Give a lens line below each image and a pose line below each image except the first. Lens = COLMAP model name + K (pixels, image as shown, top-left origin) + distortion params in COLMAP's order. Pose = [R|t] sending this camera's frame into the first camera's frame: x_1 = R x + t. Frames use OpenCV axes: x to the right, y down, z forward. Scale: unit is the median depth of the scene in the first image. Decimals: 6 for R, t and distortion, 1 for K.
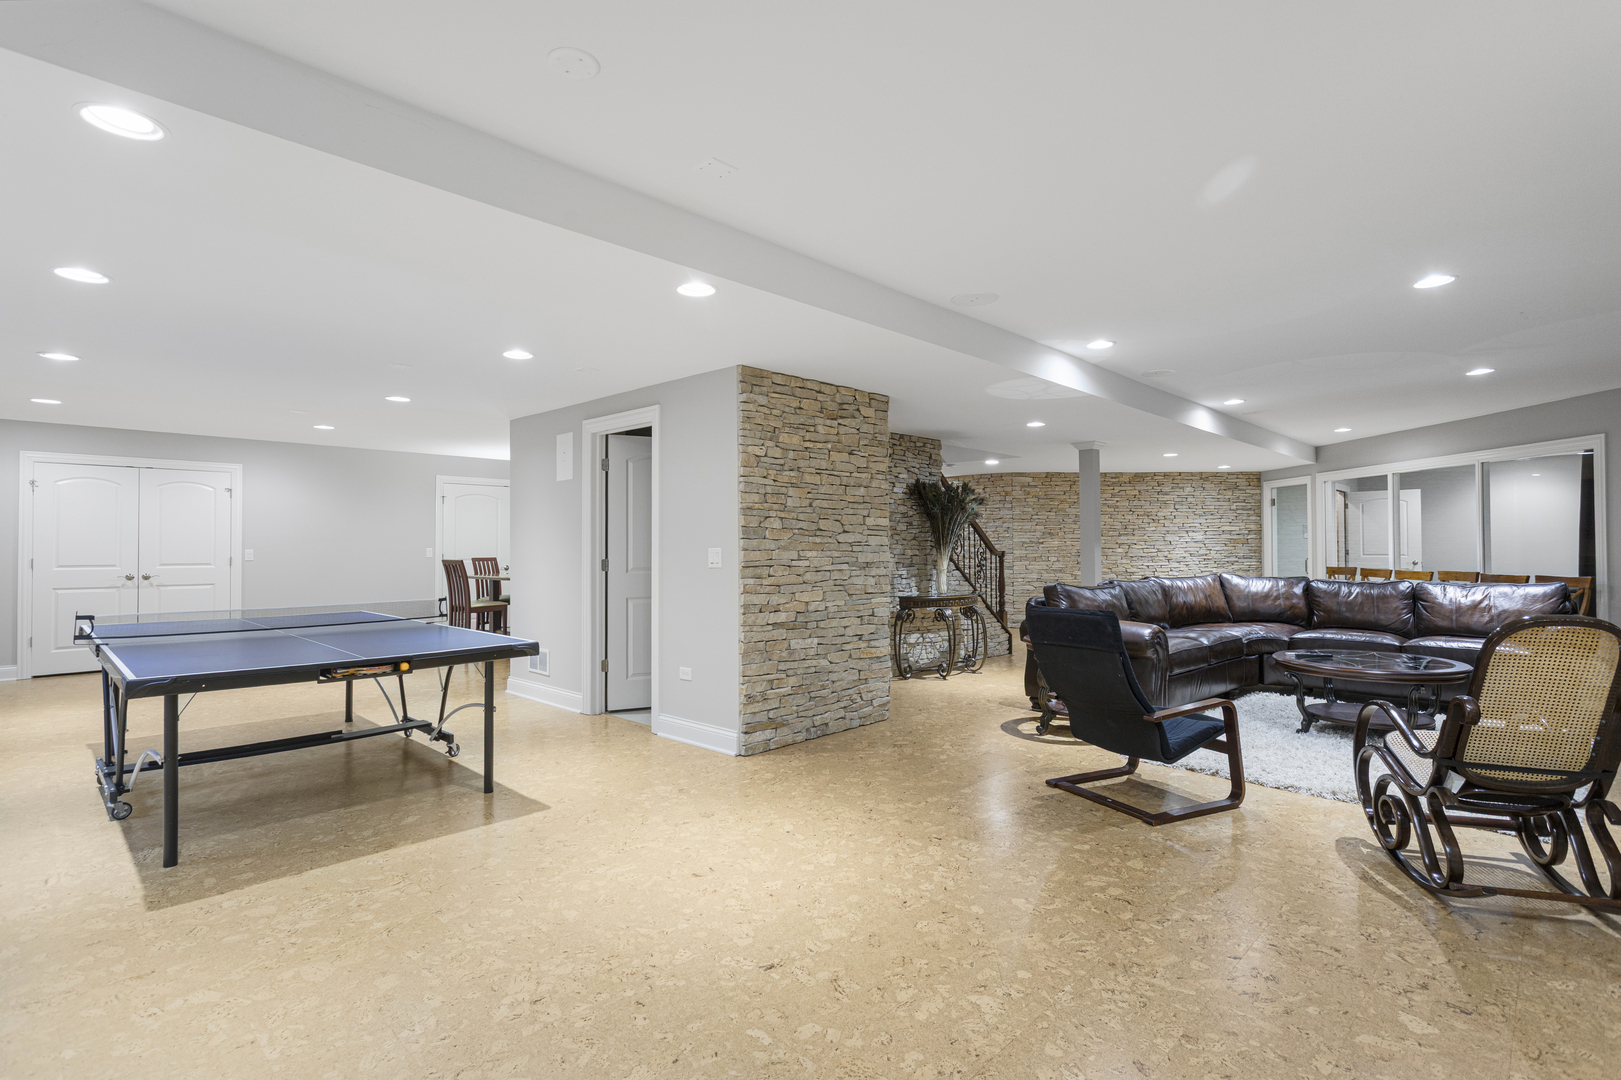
lens RADIAL K [[785.1, 0, 808.9], [0, 785.1, 538.8], [0, 0, 1]] dist [0.000092, 0.000010]
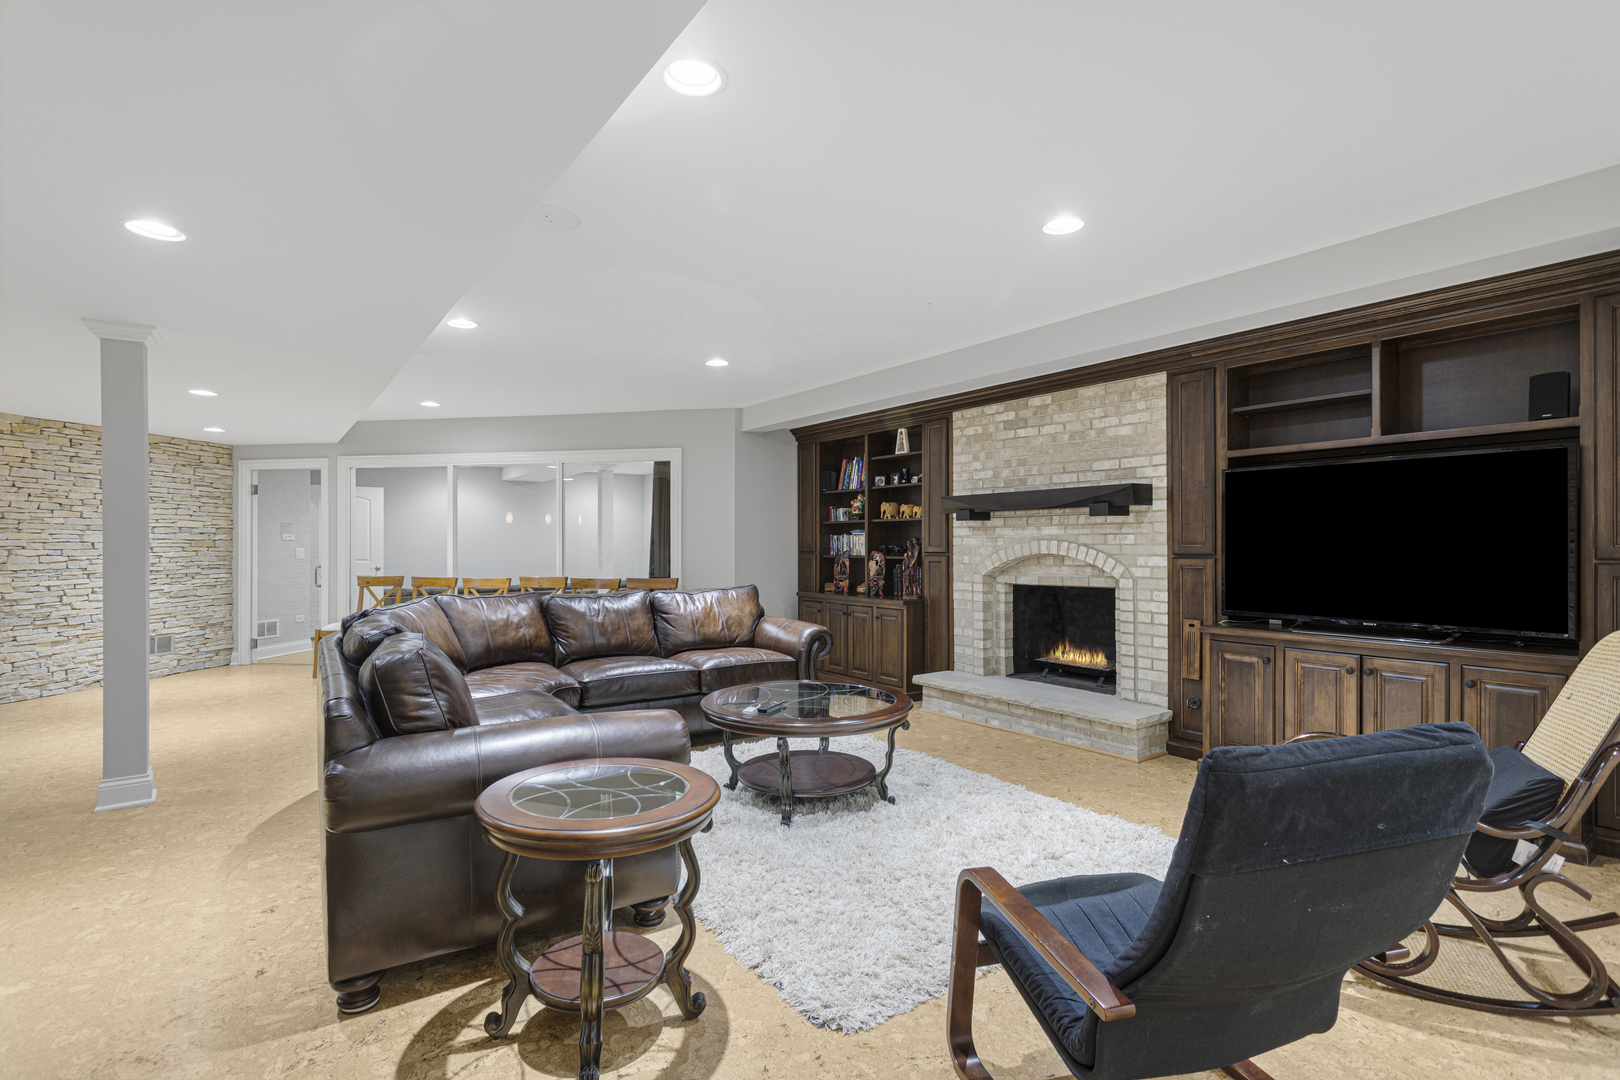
lens RADIAL K [[765.1, 0, 803.9], [0, 765.1, 545.2], [0, 0, 1]] dist [-0.003107, 0.000386]
pose [[0.178448, 0.002523, 0.983946, -0.009314], [-0.006233, 0.999980, -0.001434, 0.002438], [-0.983930, -0.005877, 0.178460, 0.374529]]
